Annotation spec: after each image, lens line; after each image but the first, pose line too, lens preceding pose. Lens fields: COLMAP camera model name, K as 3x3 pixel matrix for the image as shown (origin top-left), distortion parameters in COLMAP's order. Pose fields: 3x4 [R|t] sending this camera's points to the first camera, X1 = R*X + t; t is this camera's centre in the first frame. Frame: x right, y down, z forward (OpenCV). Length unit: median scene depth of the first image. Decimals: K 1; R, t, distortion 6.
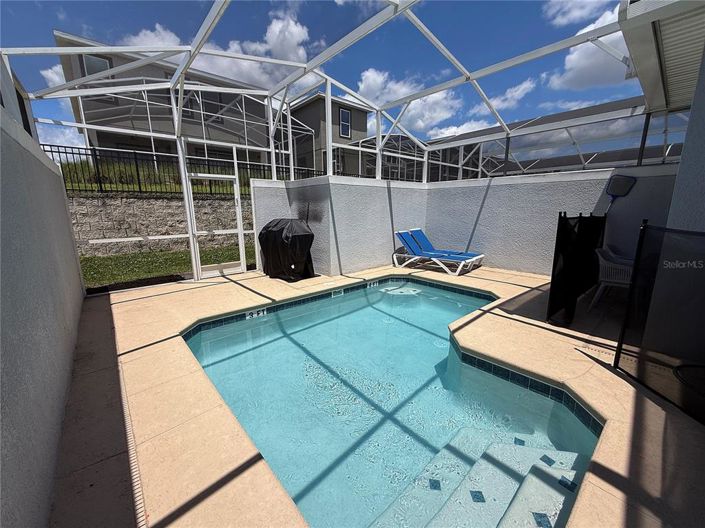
lens RADIAL K [[282.8, 0, 353.4], [0, 282.8, 265.3], [0, 0, 1]] dist [-0.000521, -0.000010]
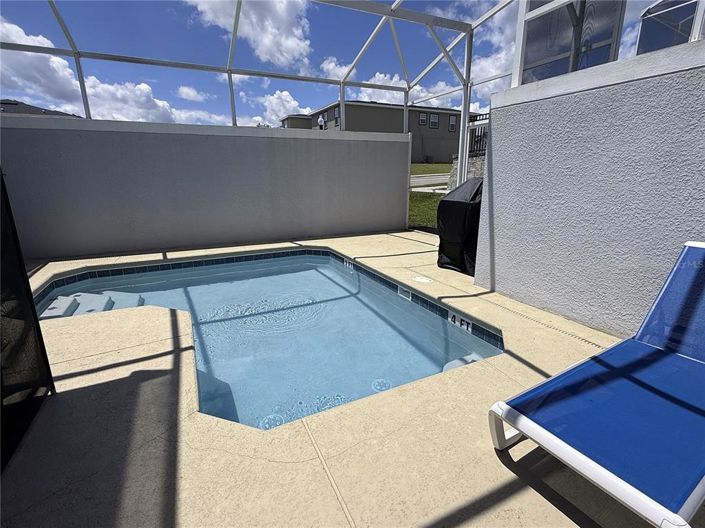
lens RADIAL K [[352.3, 0, 352.3], [0, 352.3, 262.6], [0, 0, 1]] dist [-0.002777, -0.000351]
pose [[-0.272225, 0.242759, -0.931108, 0.880644], [-0.180155, 0.937683, 0.297145, -0.229070], [0.945218, 0.248634, -0.211527, 1.296228]]
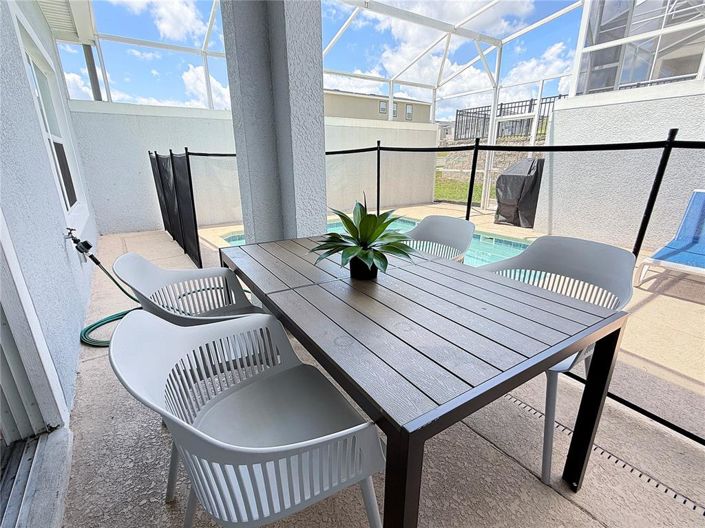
lens RADIAL K [[335.5, 0, 353.5], [0, 335.5, 265.8], [0, 0, 1]] dist [-0.002402, 0.000193]
pose [[-0.120801, 0.306245, -0.944257, 1.318375], [-0.188534, 0.926831, 0.324713, -0.120886], [0.974609, 0.217250, -0.054224, 0.813376]]
